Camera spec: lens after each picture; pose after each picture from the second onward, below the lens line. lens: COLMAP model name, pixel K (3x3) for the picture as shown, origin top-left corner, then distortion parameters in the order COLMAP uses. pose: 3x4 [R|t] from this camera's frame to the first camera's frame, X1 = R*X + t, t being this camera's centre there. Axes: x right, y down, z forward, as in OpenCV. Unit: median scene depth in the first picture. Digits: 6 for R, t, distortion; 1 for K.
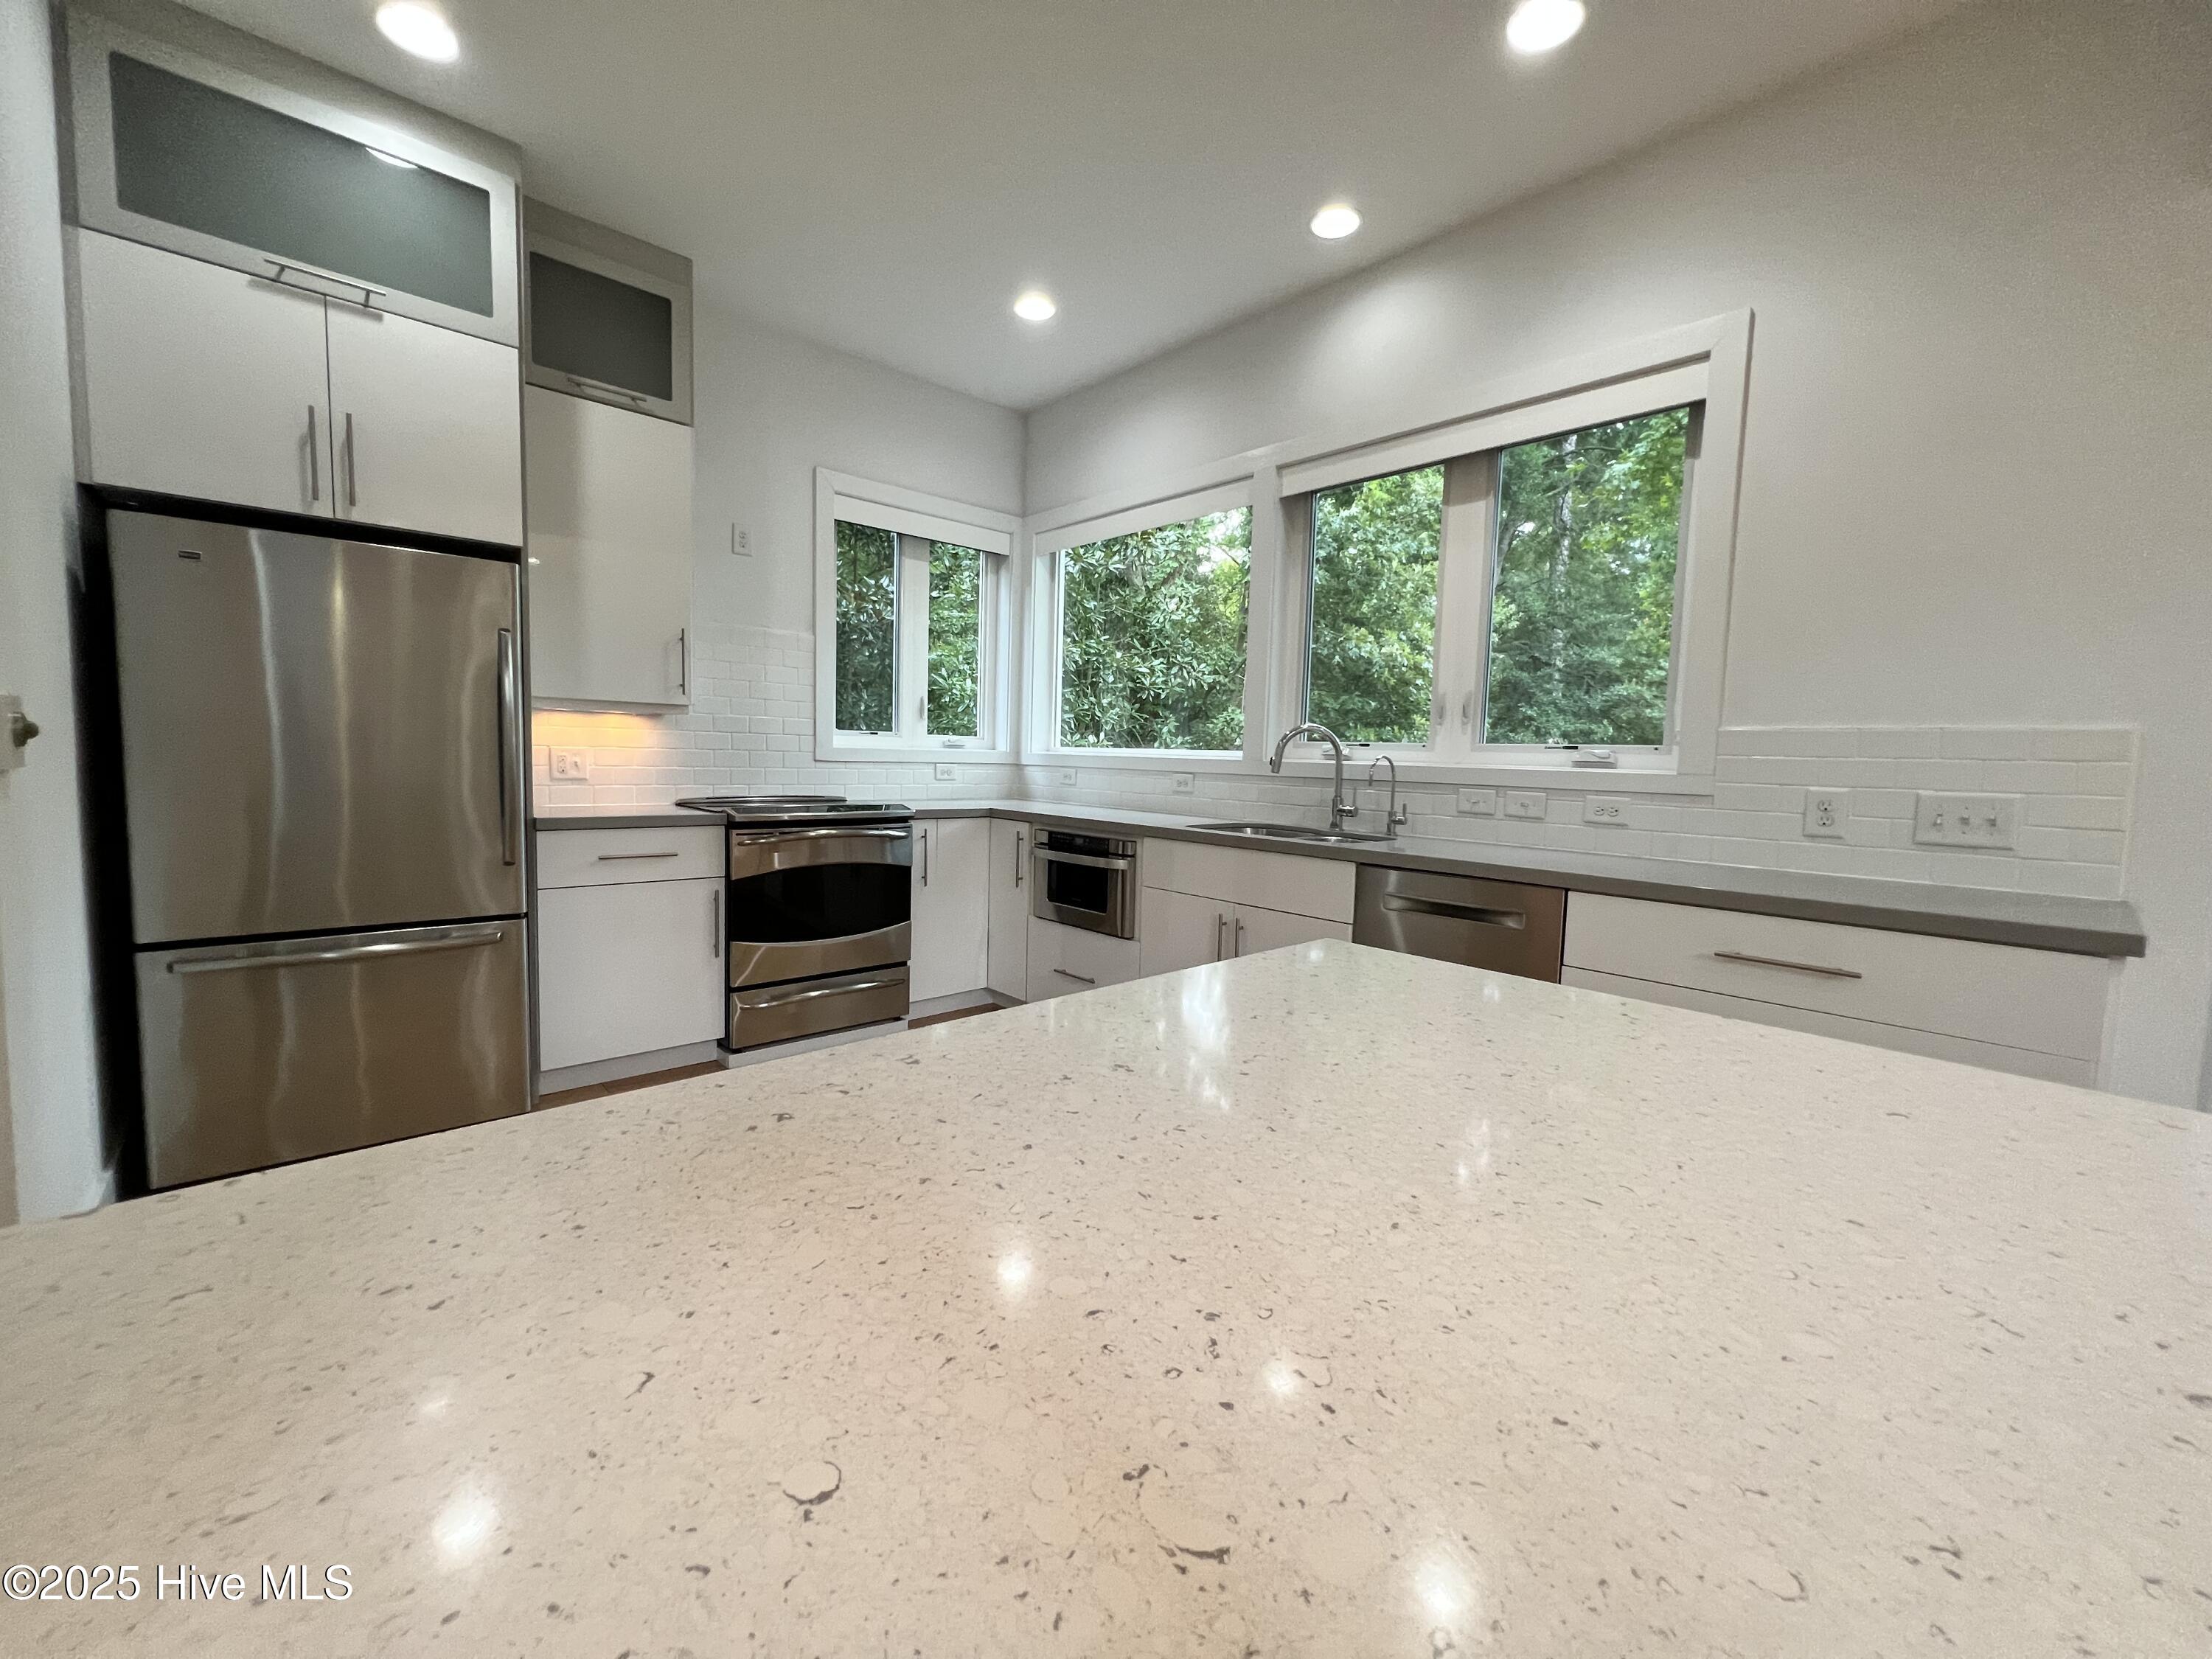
lens RADIAL K [[881.1, 0, 1096.6], [0, 881.1, 826.1], [0, 0, 1]] dist [-0.002525, 0.000486]
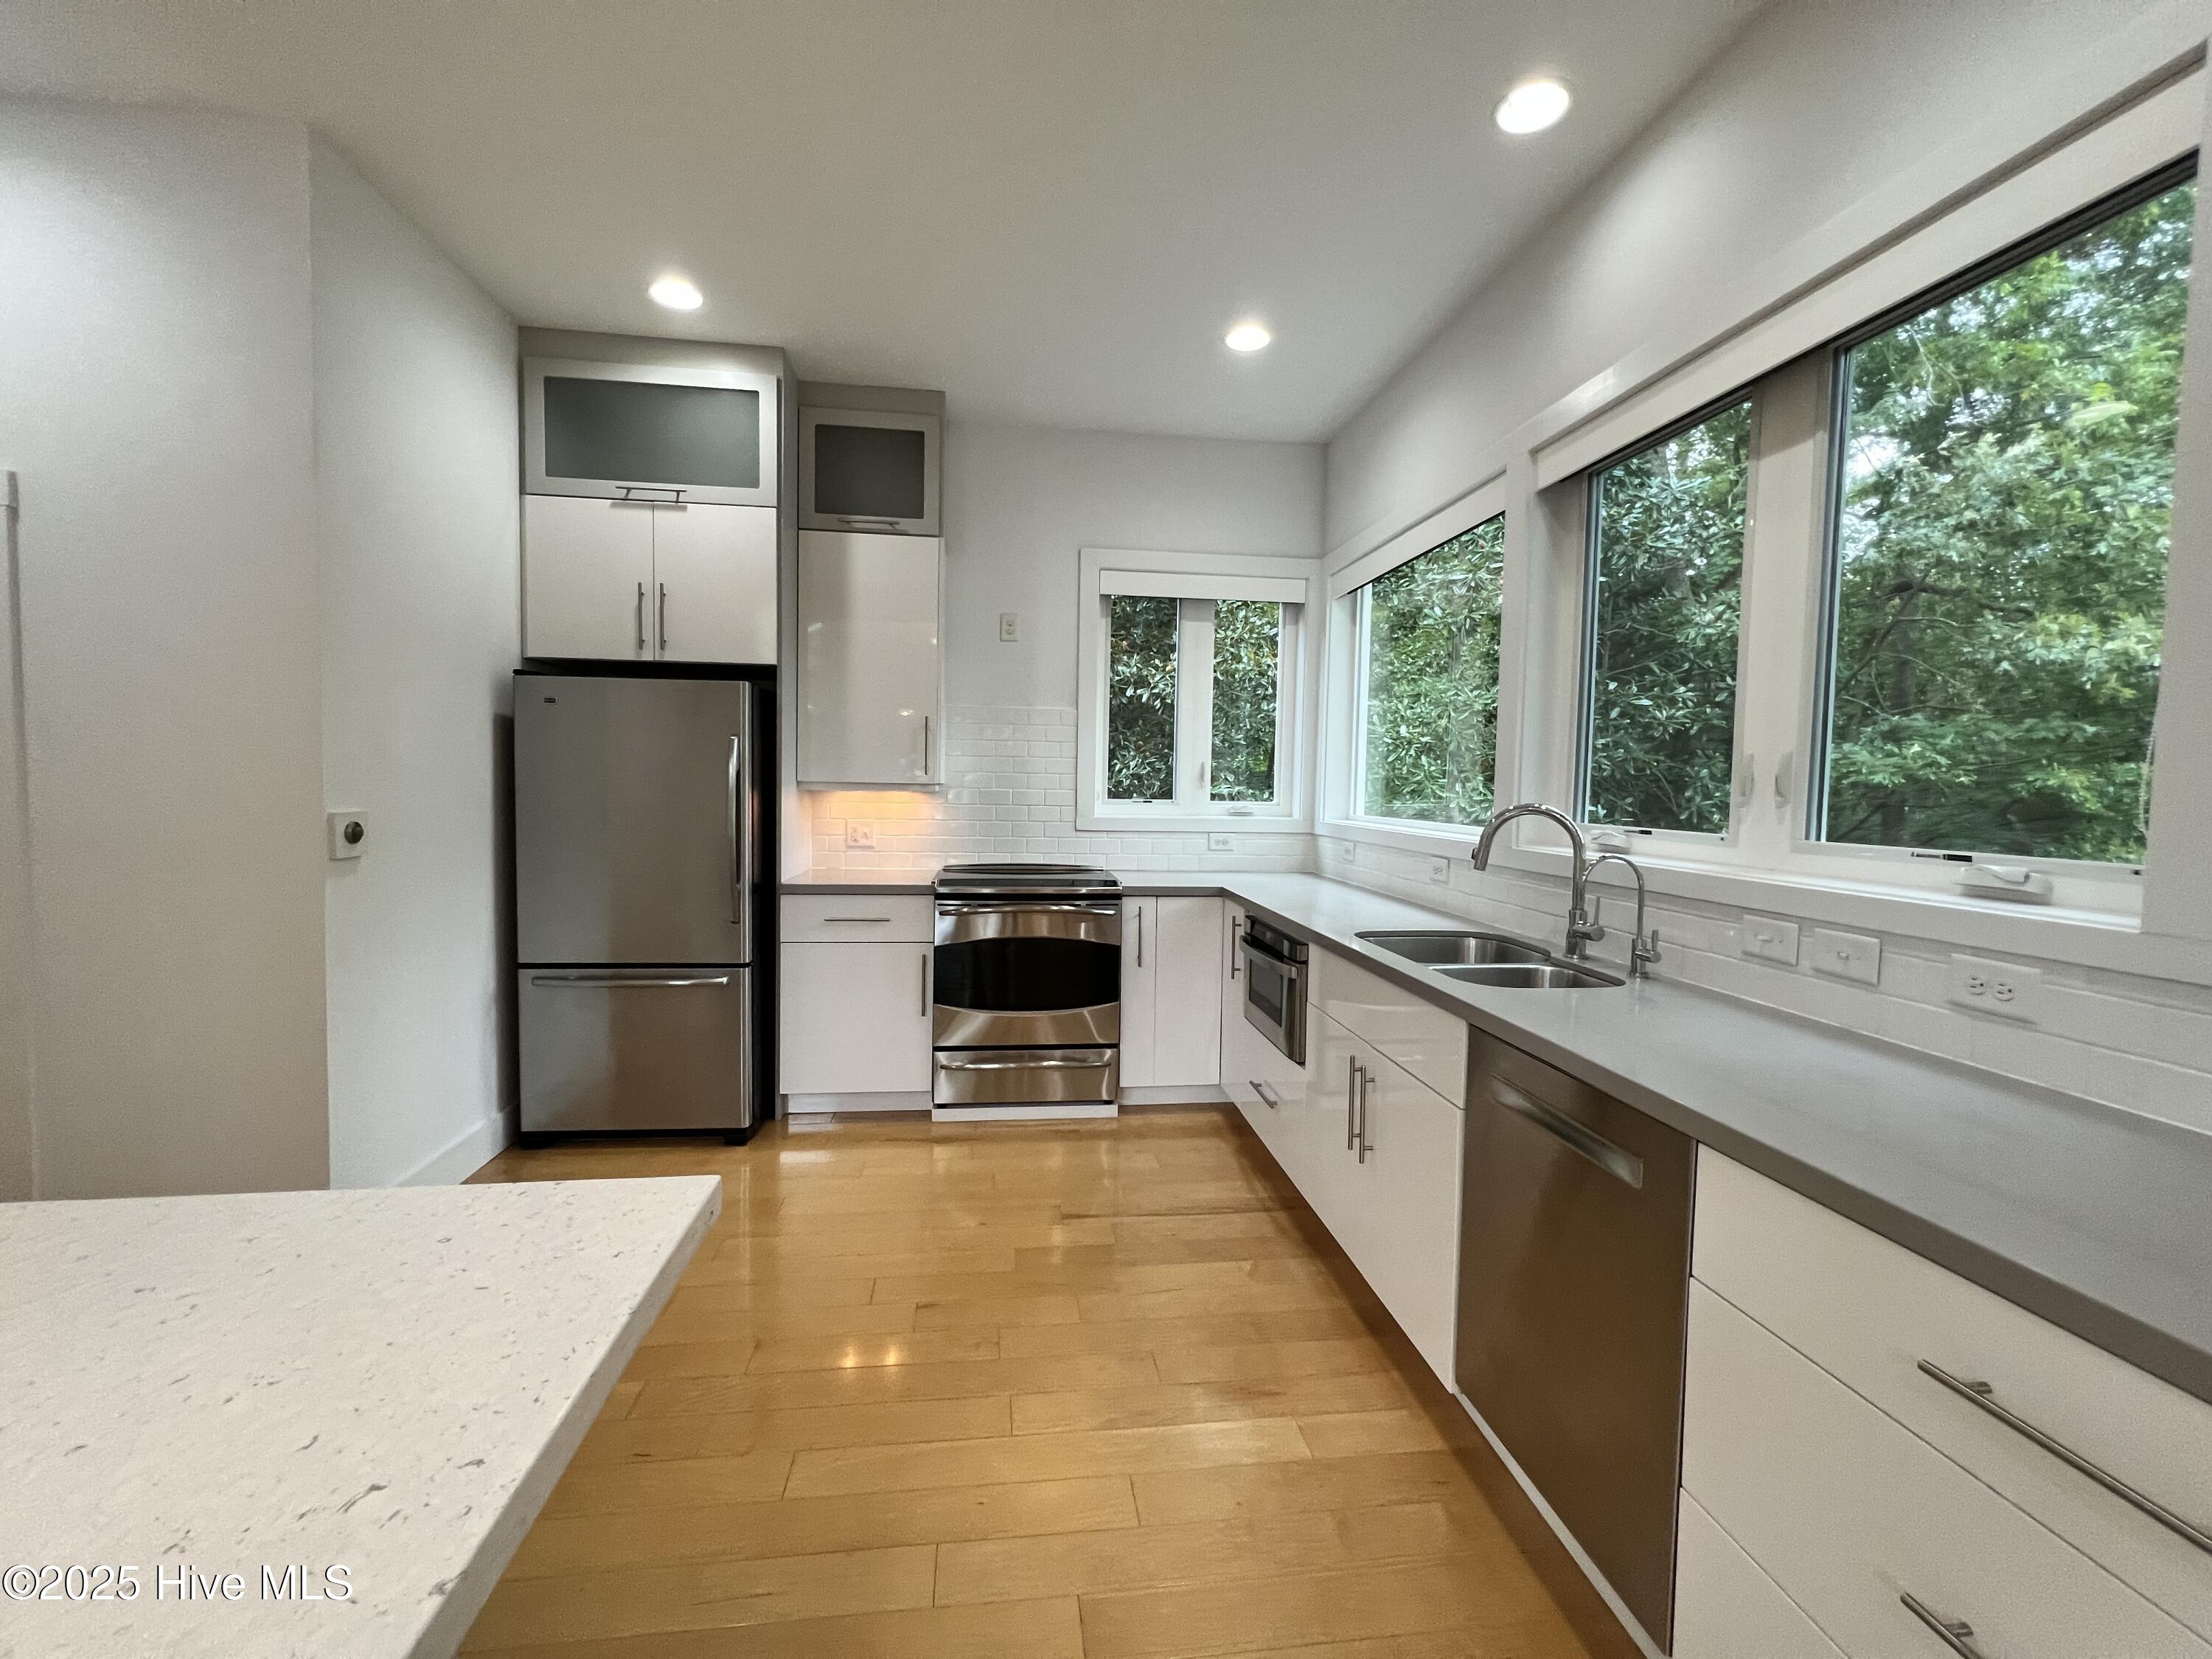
lens RADIAL K [[881.1, 0, 1098.1], [0, 881.1, 828.0], [0, 0, 1]] dist [-0.002525, 0.000486]
pose [[0.816189, 0.018057, -0.577503, 0.341104], [-0.043492, 0.998596, -0.030245, -0.055499], [0.576146, 0.049803, 0.815828, 0.207052]]
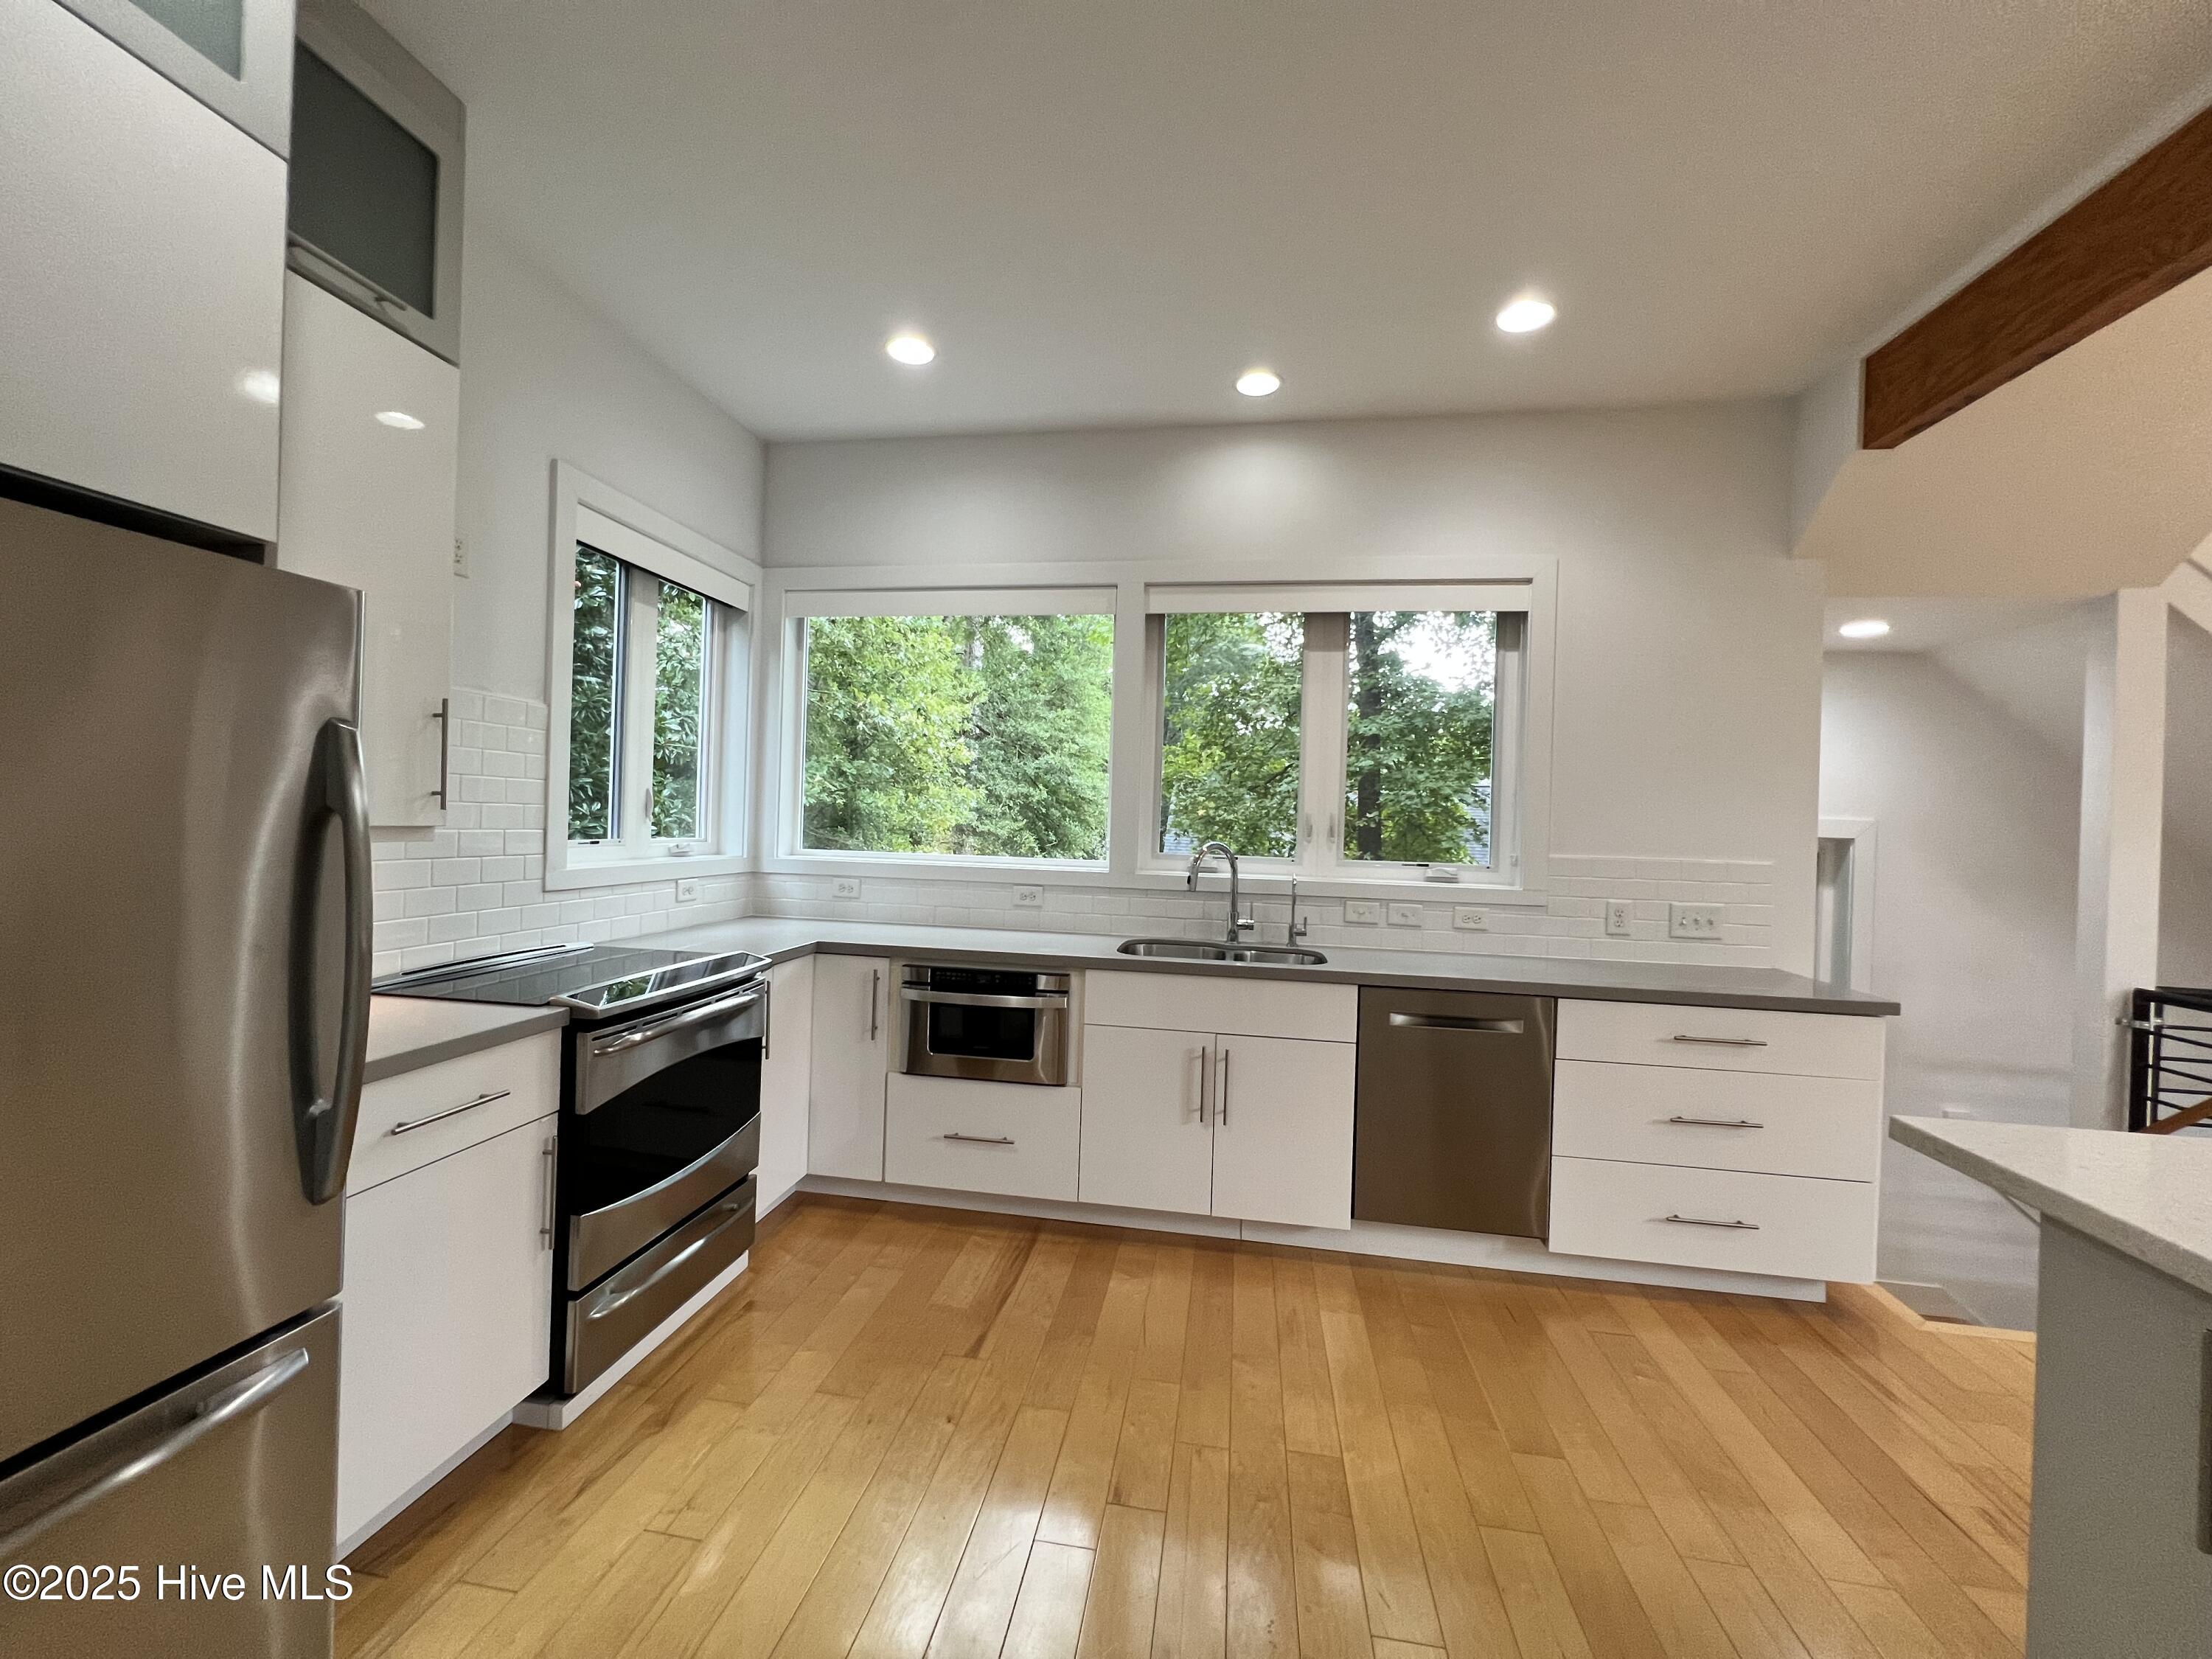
lens RADIAL K [[881.1, 0, 1093.3], [0, 881.1, 825.6], [0, 0, 1]] dist [-0.002525, 0.000486]
pose [[0.785975, -0.008523, 0.618199, -0.468884], [0.042423, 0.998292, -0.040174, -0.093161], [-0.616801, 0.057802, 0.784994, 0.260715]]
